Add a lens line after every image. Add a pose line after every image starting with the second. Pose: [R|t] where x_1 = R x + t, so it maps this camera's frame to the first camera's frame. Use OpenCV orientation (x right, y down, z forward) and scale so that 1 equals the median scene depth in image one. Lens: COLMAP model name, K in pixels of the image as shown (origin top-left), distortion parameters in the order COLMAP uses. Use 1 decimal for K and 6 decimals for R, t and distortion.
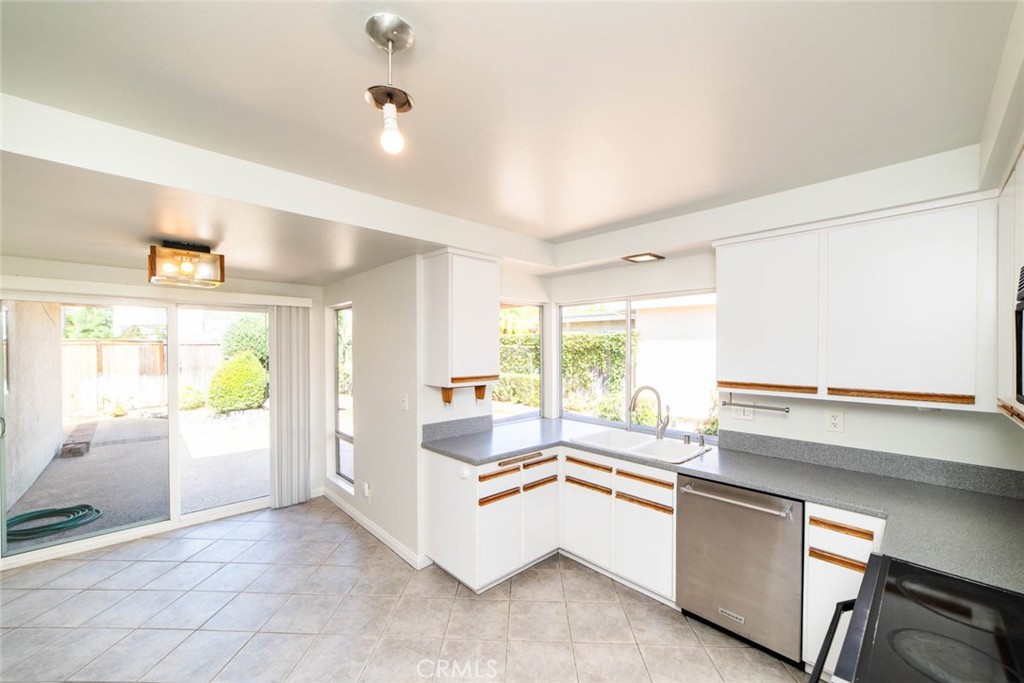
lens RADIAL K [[400.9, 0, 516.6], [0, 400.9, 354.5], [0, 0, 1]] dist [-0.015575, 0.002399]
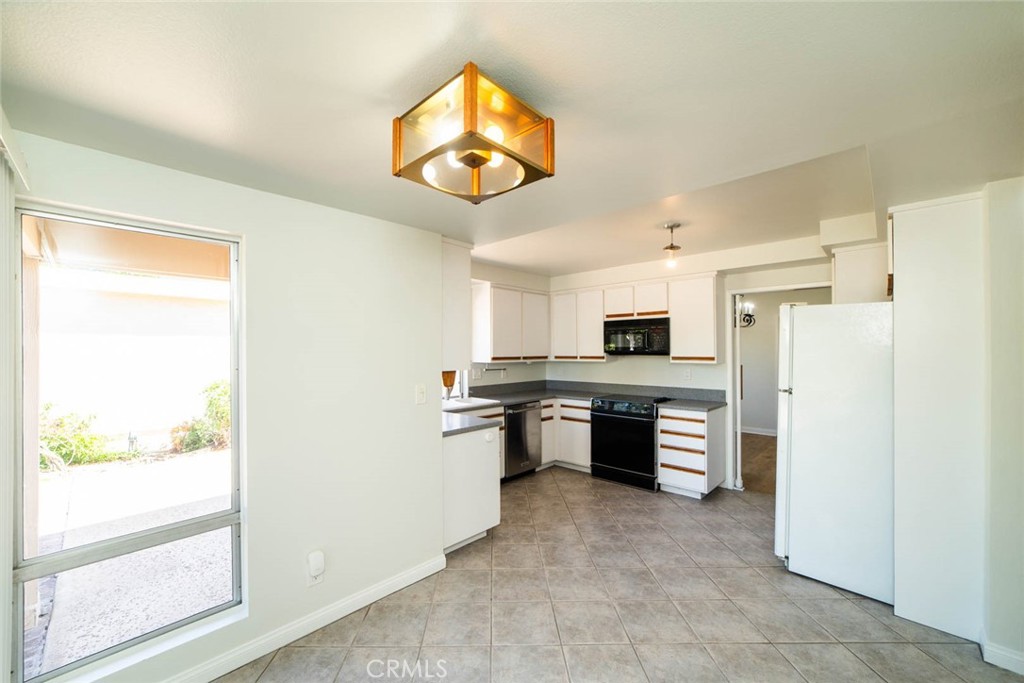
lens RADIAL K [[400.9, 0, 503.2], [0, 400.9, 344.2], [0, 0, 1]] dist [-0.015575, 0.002399]
pose [[-0.053357, 0.012663, 0.998495, -1.321926], [0.020081, 0.999731, -0.011605, 0.025053], [-0.998374, 0.019432, -0.053597, 0.992292]]
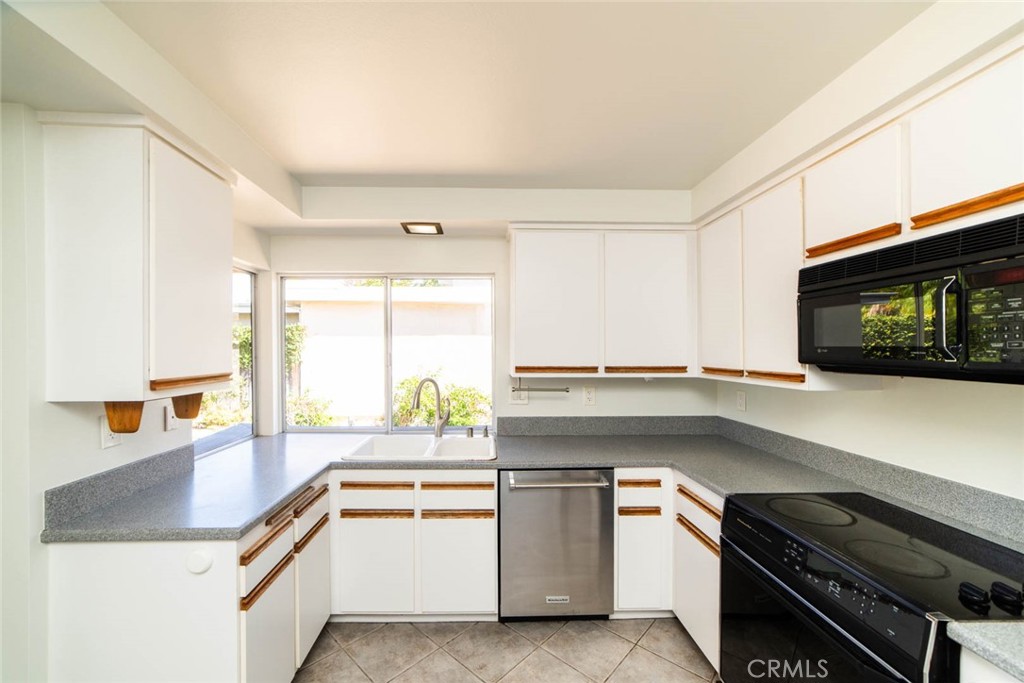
lens RADIAL K [[400.9, 0, 504.7], [0, 400.9, 350.0], [0, 0, 1]] dist [-0.015575, 0.002399]
pose [[0.673862, -0.006830, 0.738825, -0.223899], [0.014435, 0.999888, -0.003922, 0.027048], [-0.738716, 0.013308, 0.673885, 0.331812]]
